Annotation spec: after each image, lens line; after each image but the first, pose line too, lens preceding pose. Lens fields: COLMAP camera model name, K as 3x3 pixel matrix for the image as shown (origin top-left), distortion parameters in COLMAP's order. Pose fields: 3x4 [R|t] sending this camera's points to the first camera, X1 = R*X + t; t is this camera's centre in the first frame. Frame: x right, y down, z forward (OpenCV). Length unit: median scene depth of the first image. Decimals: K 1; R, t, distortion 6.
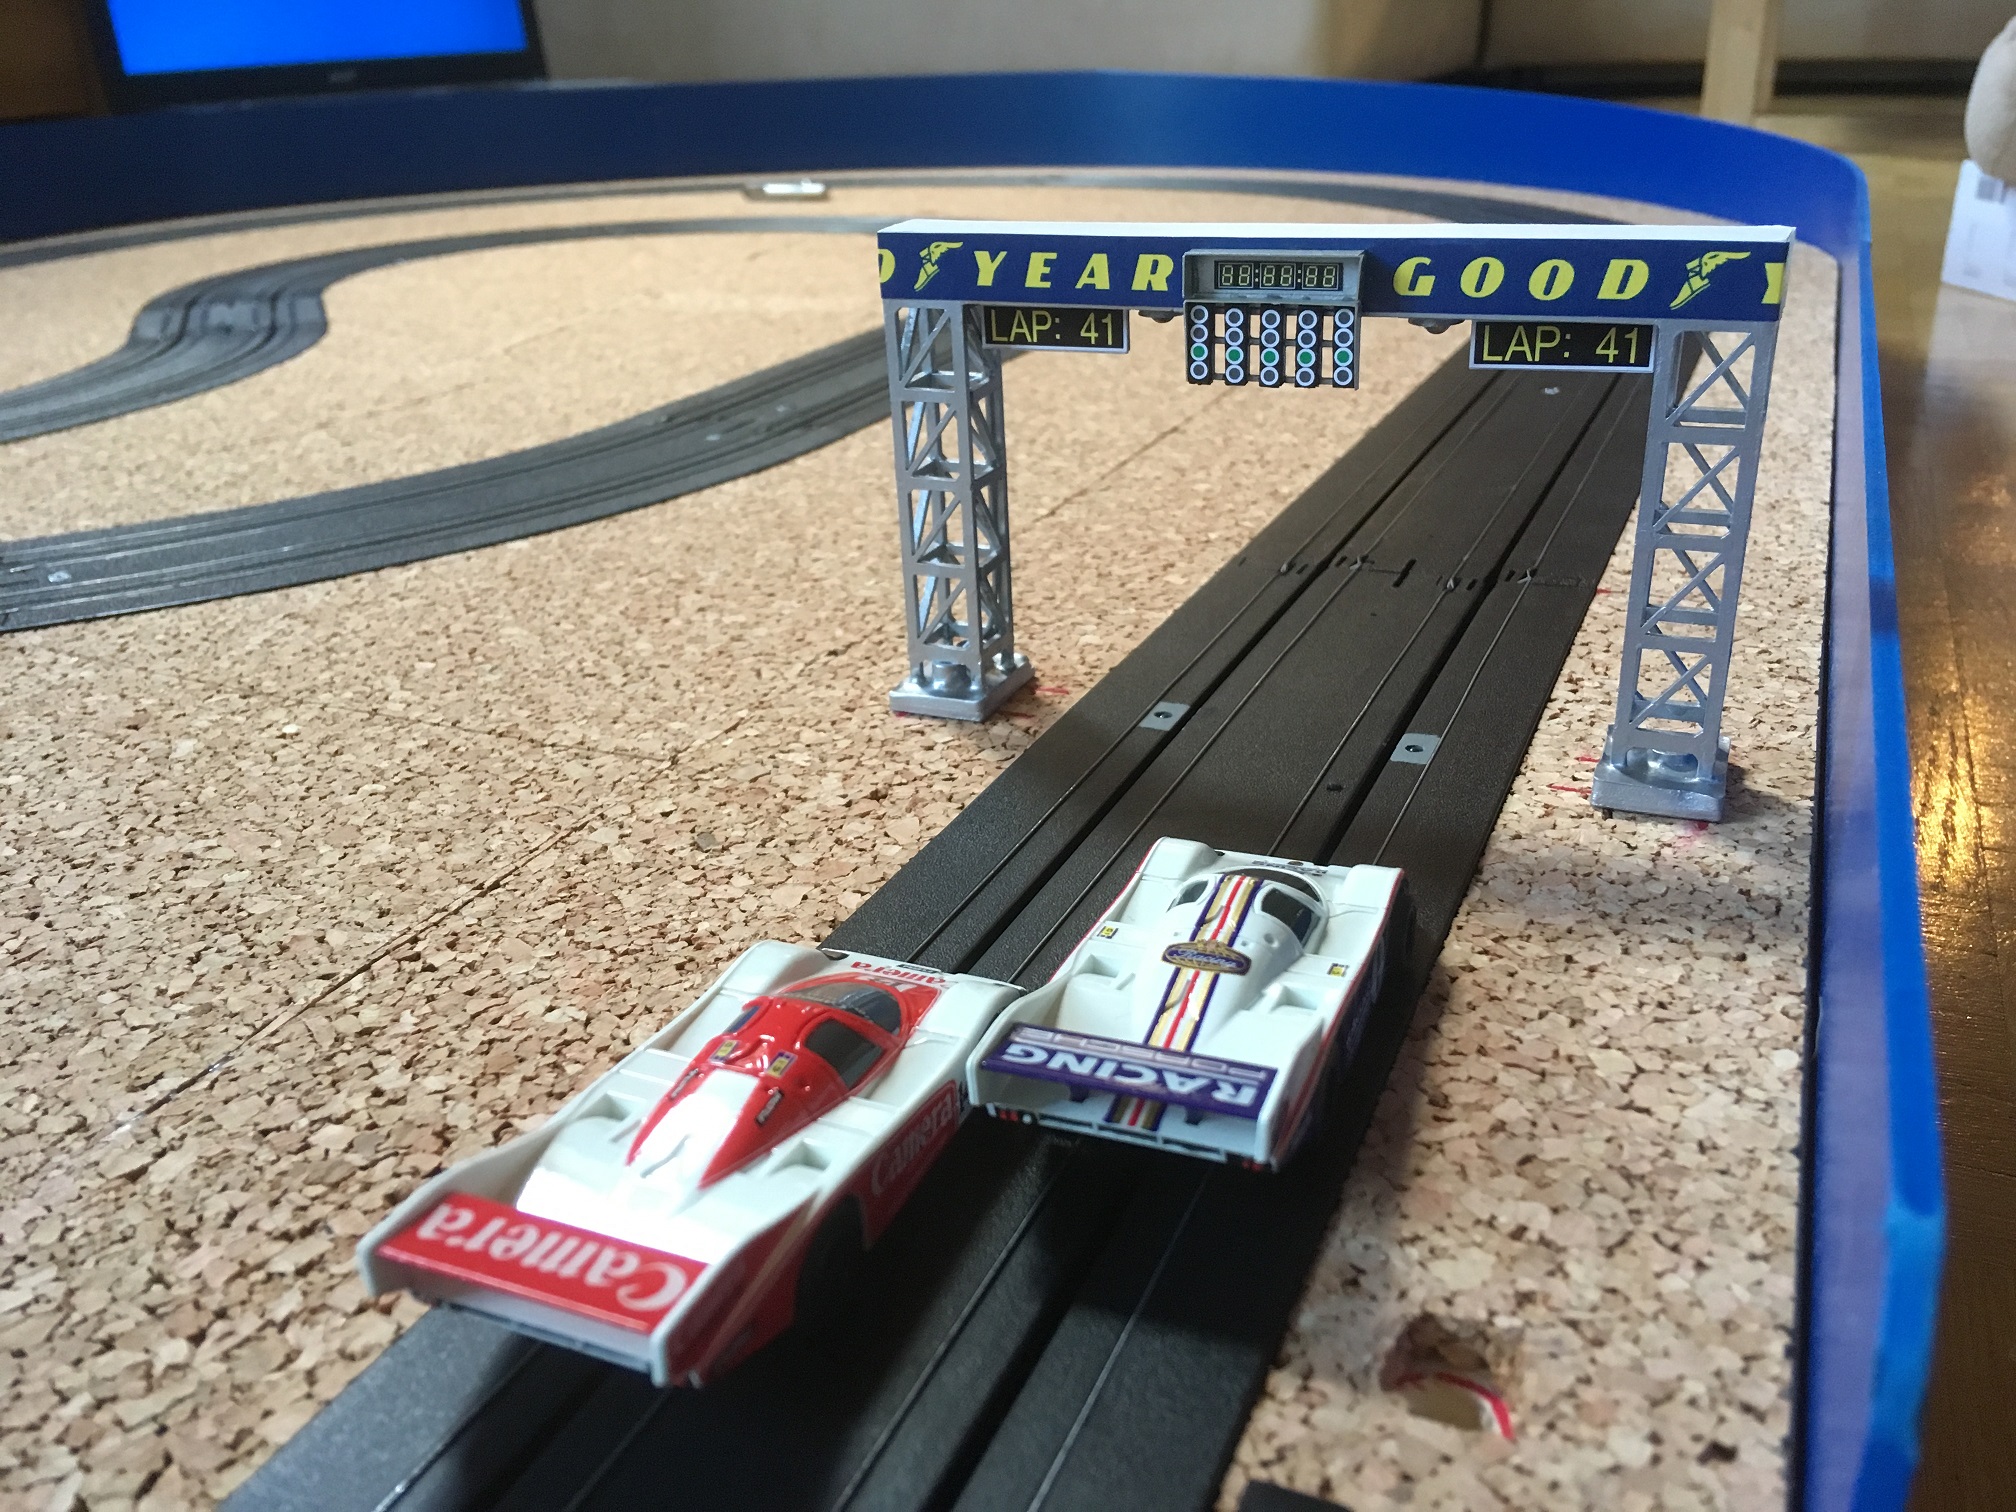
lens RADIAL K [[1702.0, 0, 1008.0], [0, 1702.0, 756.0], [0, 0, 1]] dist [0.126088, -0.199914]
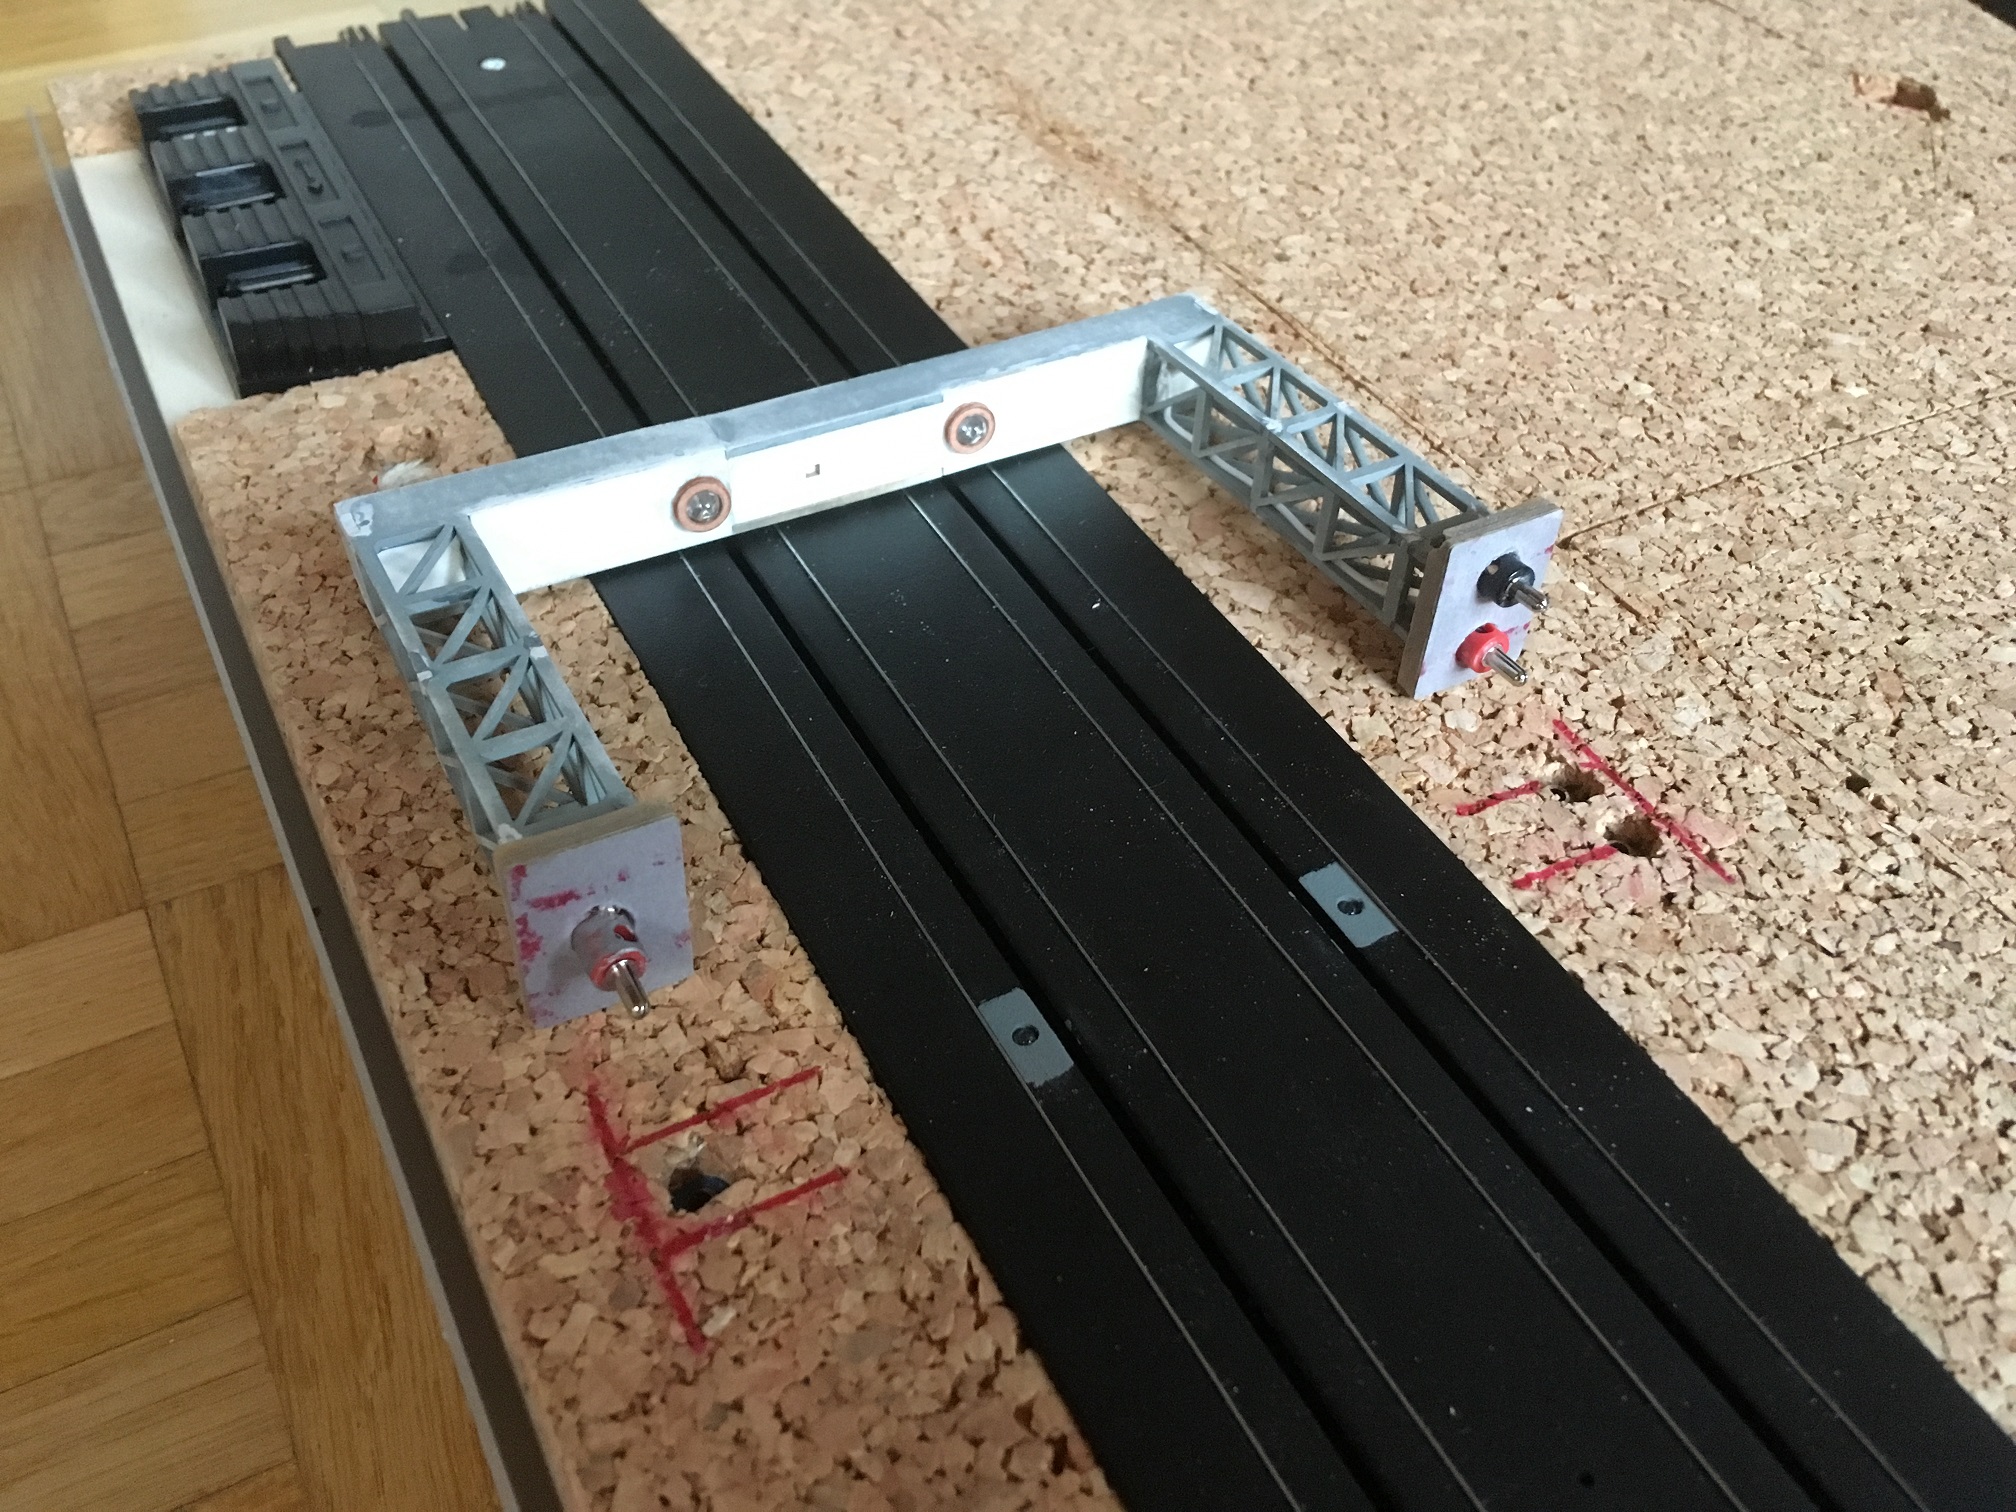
lens RADIAL K [[1702.0, 0, 1008.0], [0, 1702.0, 756.0], [0, 0, 1]] dist [0.126088, -0.199914]
pose [[-0.602936, 0.565928, -0.562311, 0.554004], [-0.343685, 0.451825, 0.823247, -0.598324], [0.719964, 0.689623, -0.077920, 0.973048]]
